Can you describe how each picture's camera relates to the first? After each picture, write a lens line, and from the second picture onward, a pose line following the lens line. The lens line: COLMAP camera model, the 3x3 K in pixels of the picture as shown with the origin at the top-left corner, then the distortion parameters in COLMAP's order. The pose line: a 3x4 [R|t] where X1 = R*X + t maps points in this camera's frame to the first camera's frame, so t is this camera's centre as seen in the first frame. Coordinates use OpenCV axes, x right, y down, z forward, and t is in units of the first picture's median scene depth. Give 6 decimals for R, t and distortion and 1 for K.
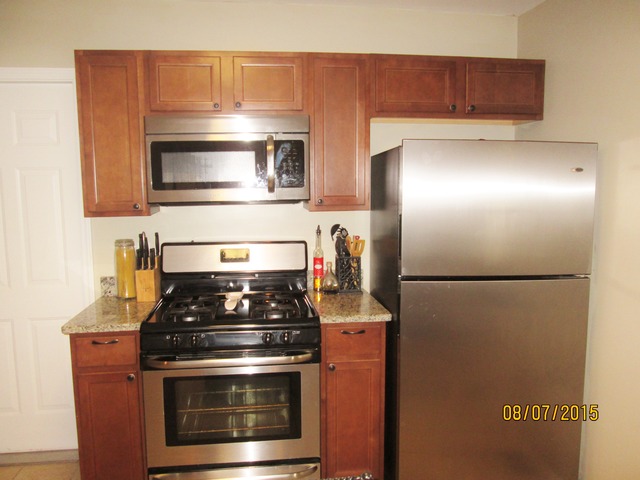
lens RADIAL K [[518.6, 0, 320.3], [0, 518.6, 243.2], [0, 0, 1]] dist [-0.071083, -0.000572]
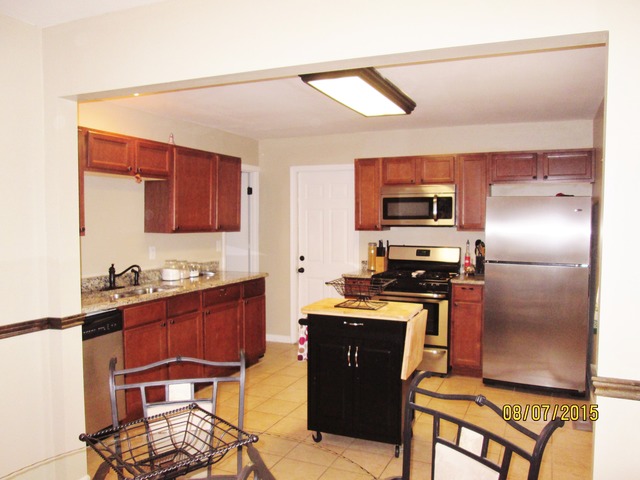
lens RADIAL K [[518.6, 0, 320.3], [0, 518.6, 240.8], [0, 0, 1]] dist [-0.071083, -0.000572]
pose [[0.857491, 0.031240, -0.513550, 0.572941], [-0.067430, 0.996369, -0.051979, 0.120303], [0.510062, 0.079200, 0.856484, -1.015655]]
